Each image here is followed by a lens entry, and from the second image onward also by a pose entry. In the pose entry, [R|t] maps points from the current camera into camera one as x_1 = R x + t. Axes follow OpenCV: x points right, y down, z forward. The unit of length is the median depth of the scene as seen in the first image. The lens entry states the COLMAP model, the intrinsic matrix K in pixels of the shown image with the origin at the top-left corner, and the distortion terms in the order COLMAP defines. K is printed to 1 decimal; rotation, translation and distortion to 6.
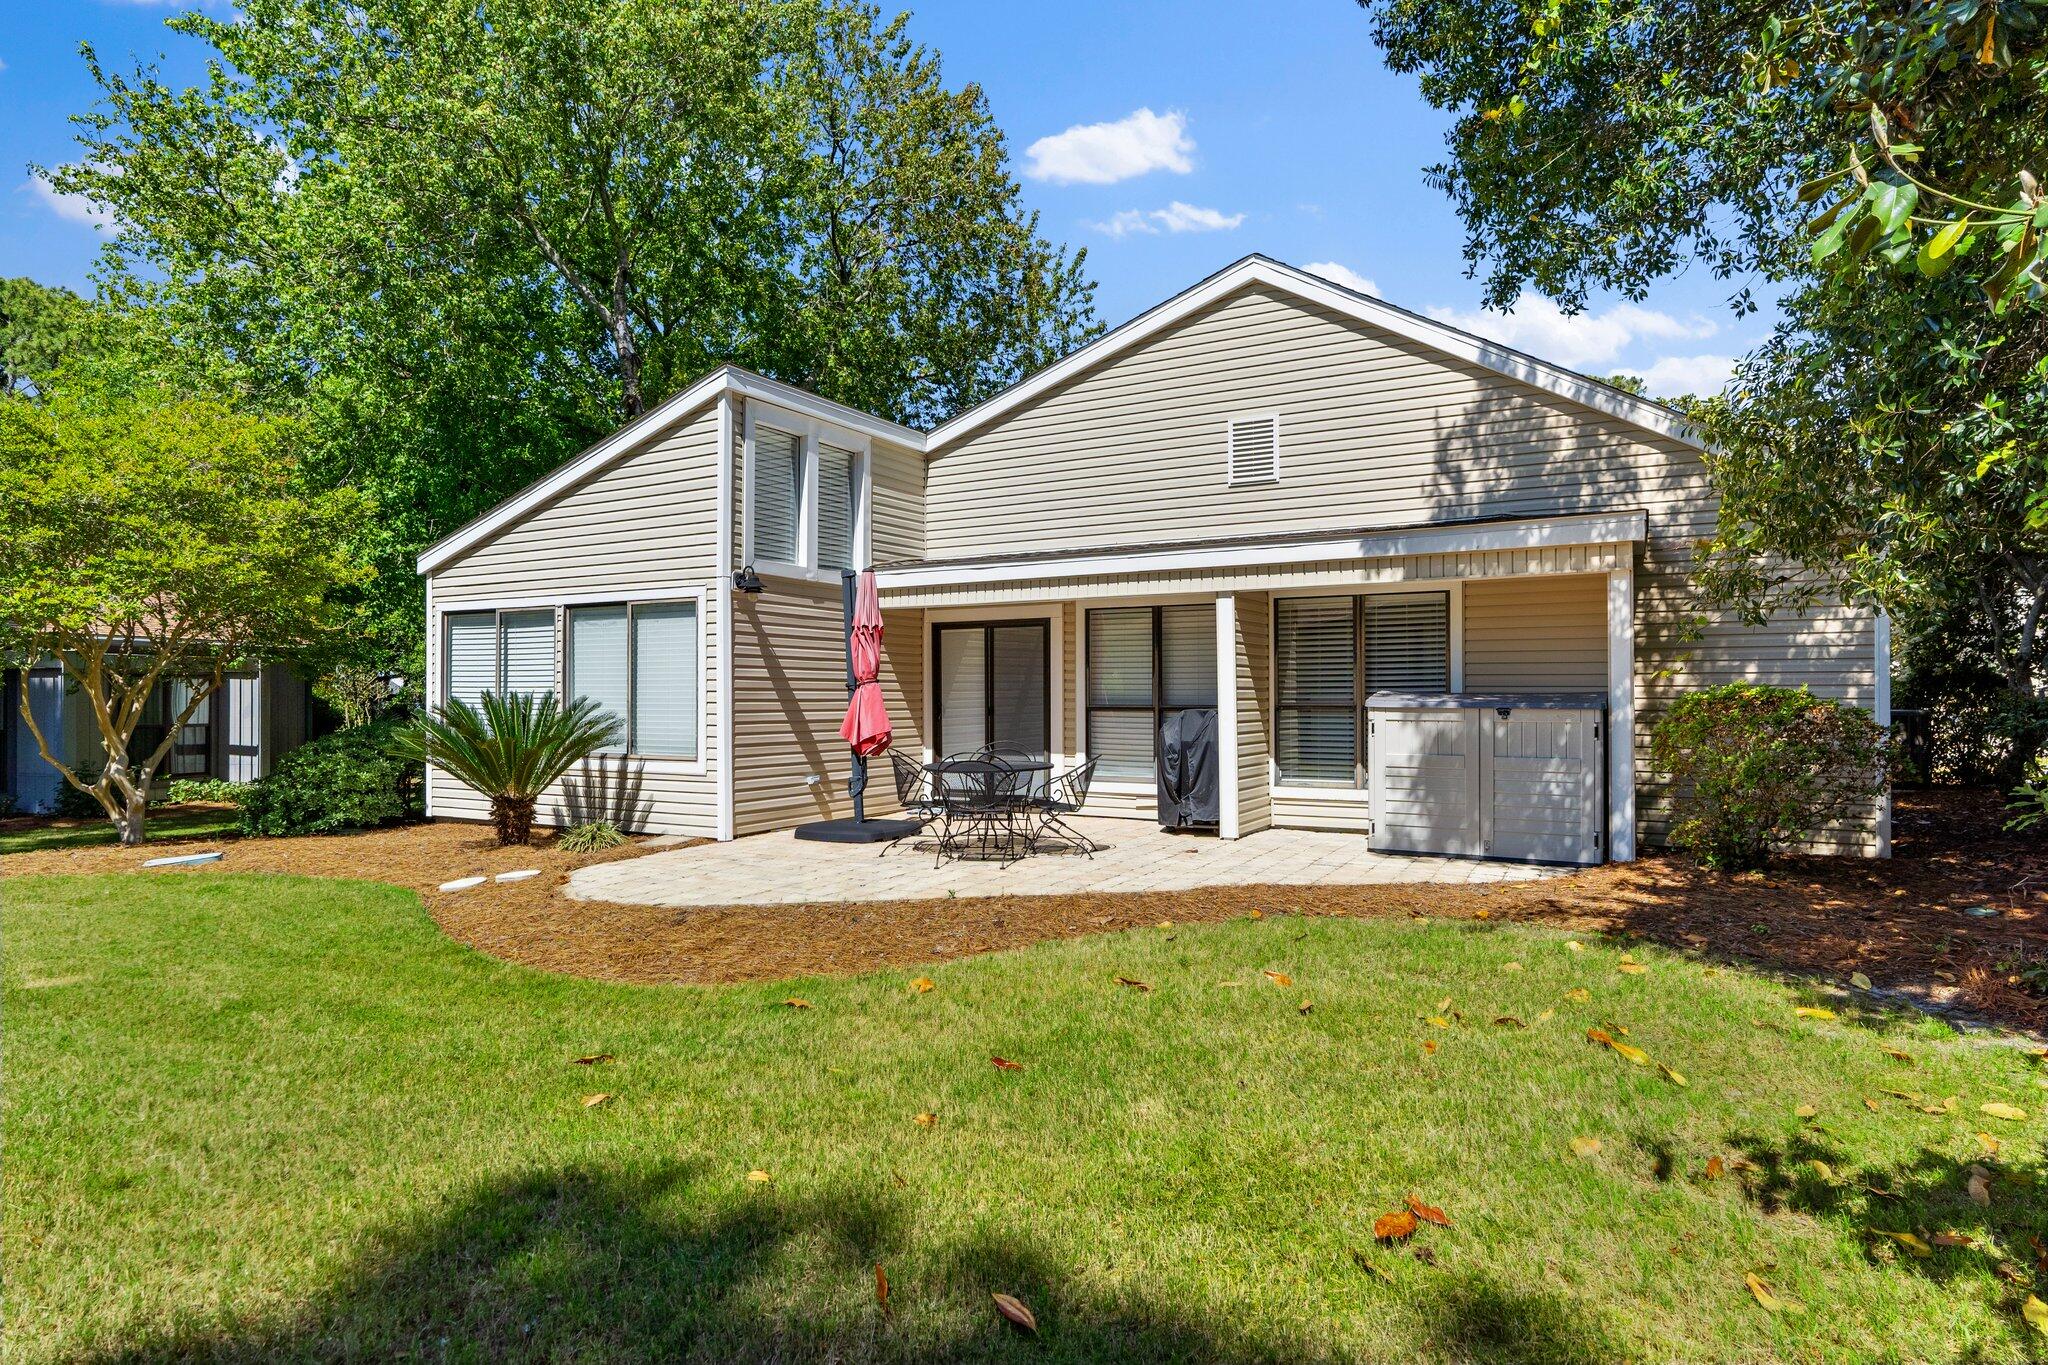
lens RADIAL K [[1097.3, 0, 1015.2], [0, 1097.3, 682.0], [0, 0, 1]] dist [0.005060, 0.000543]
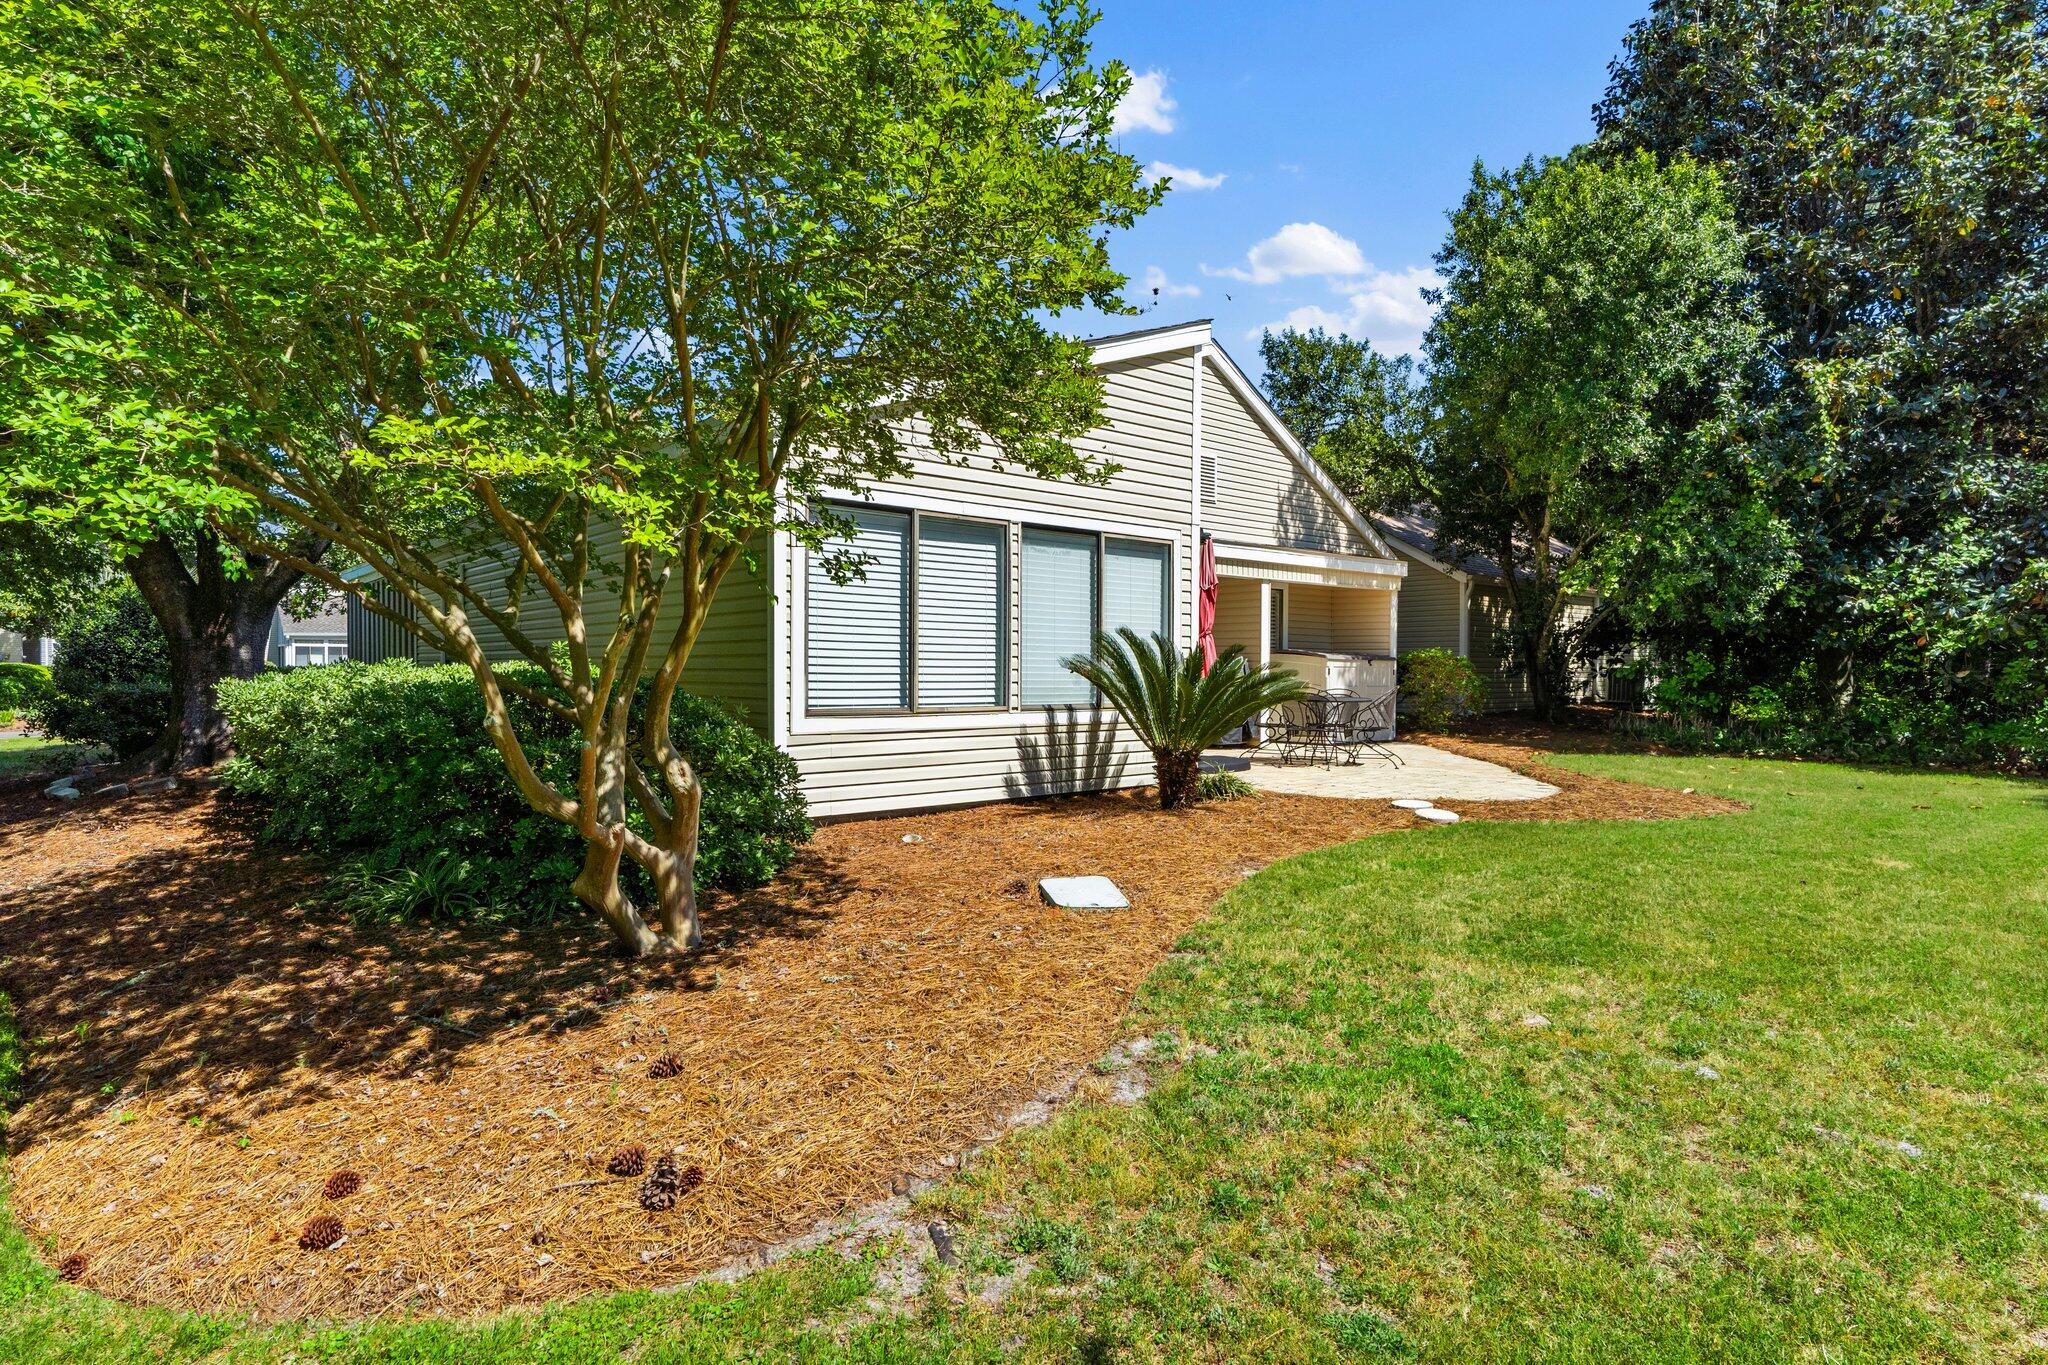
lens RADIAL K [[1097.3, 0, 1024.9], [0, 1097.3, 681.8], [0, 0, 1]] dist [0.005060, 0.000543]
pose [[0.336320, -0.006701, 0.941724, -1.220867], [-0.012768, 0.999850, 0.011675, 0.038546], [-0.941661, -0.015951, 0.336184, 0.761182]]
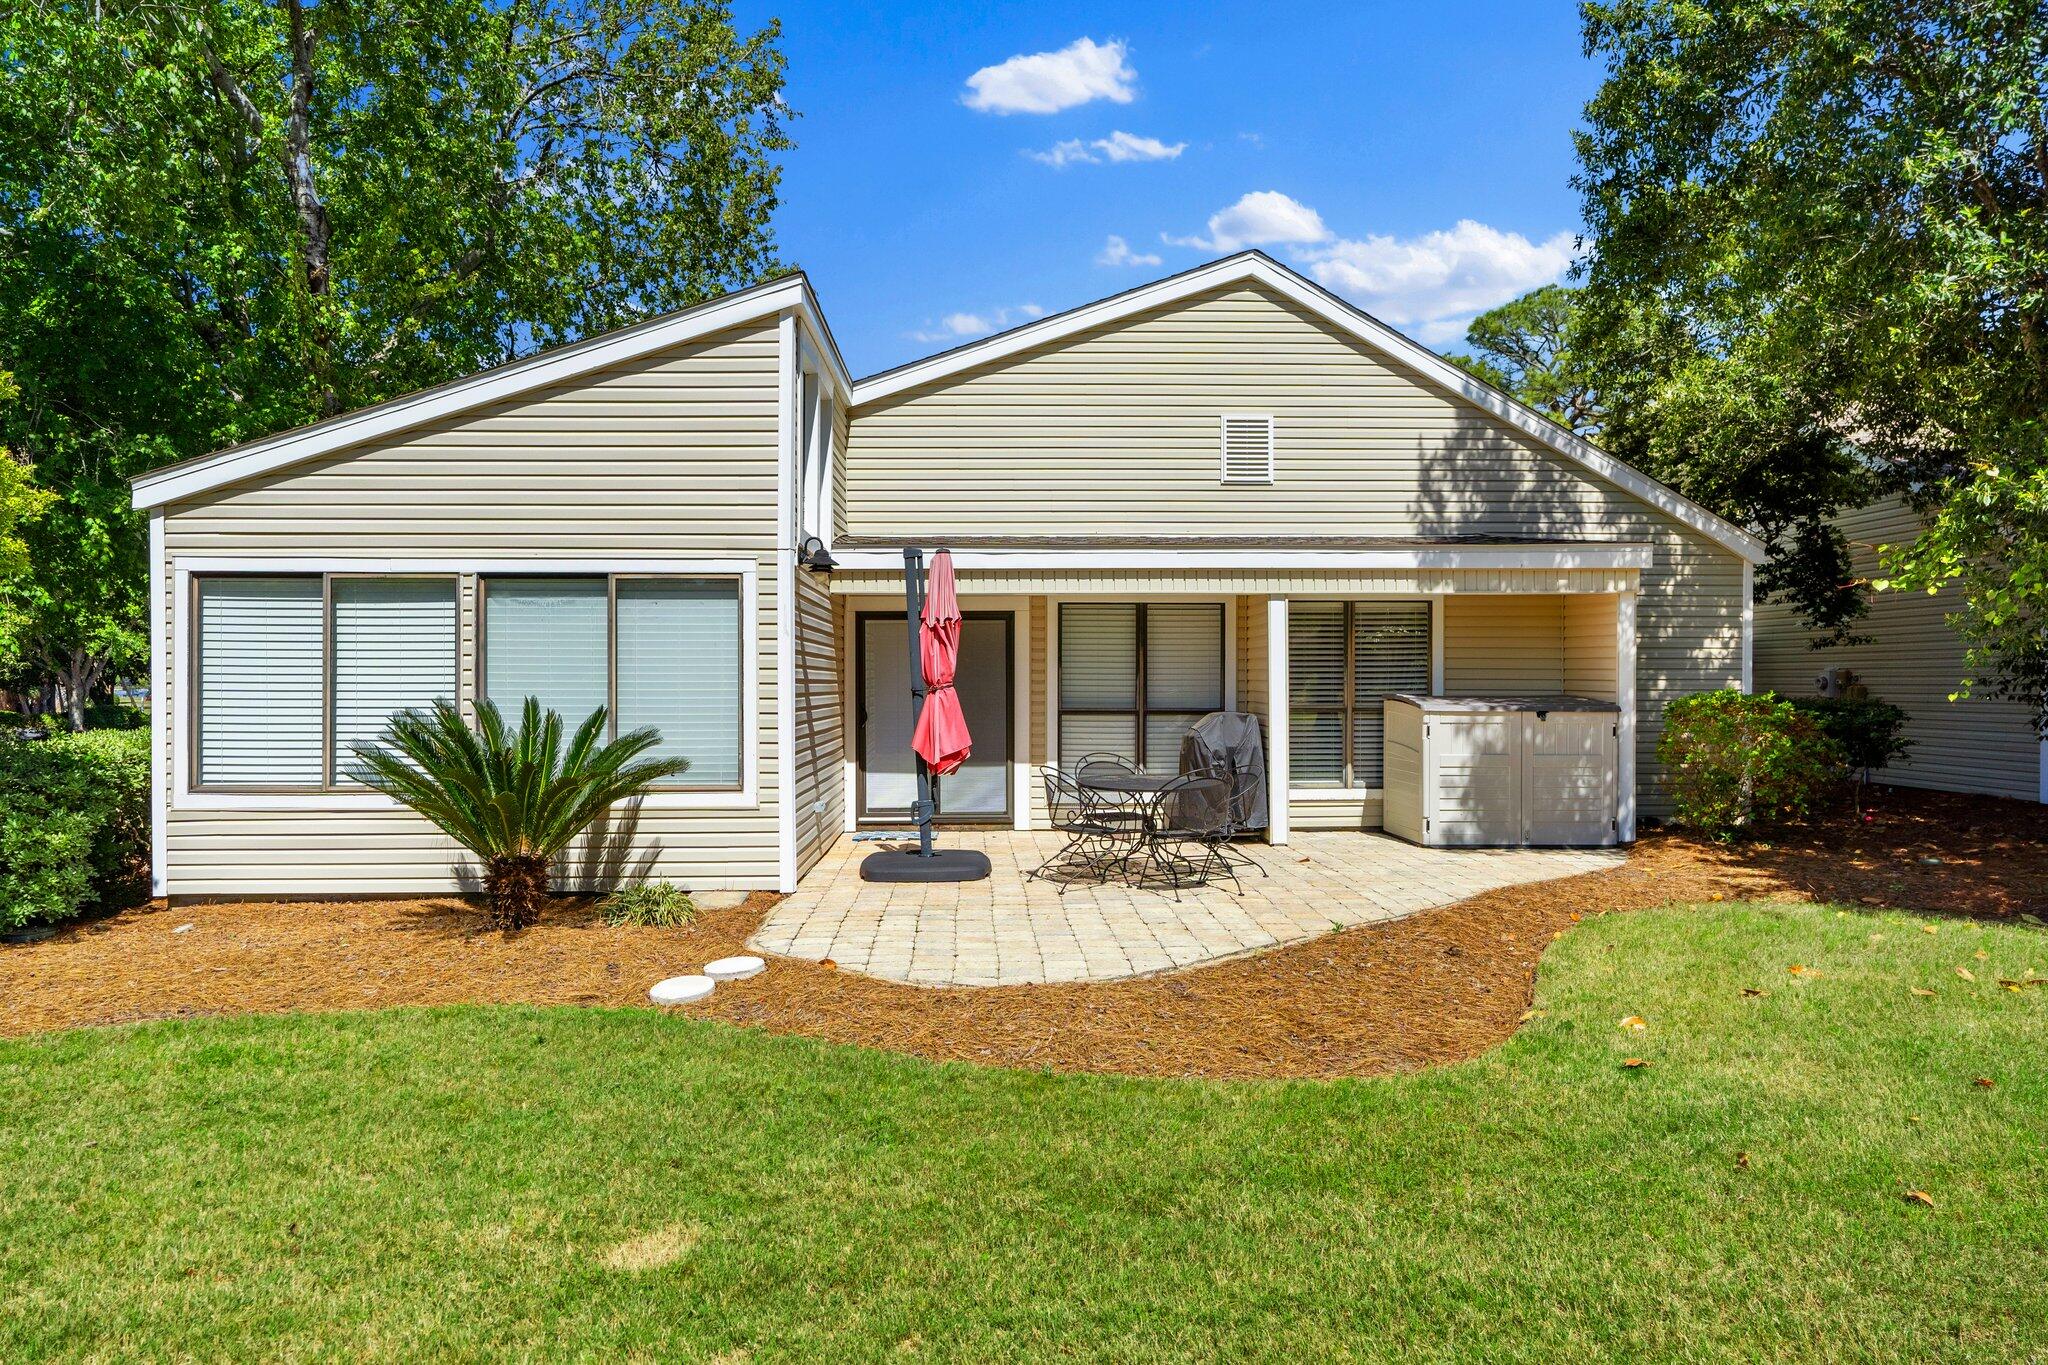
lens RADIAL K [[1187.2, 0, 990.1], [0, 1187.2, 688.7], [0, 0, 1]] dist [-0.000101, 0.001063]
pose [[0.862883, -0.001660, 0.505401, -0.534593], [-0.006614, 0.999872, 0.014578, -0.010949], [-0.505360, -0.015922, 0.862762, 0.199831]]
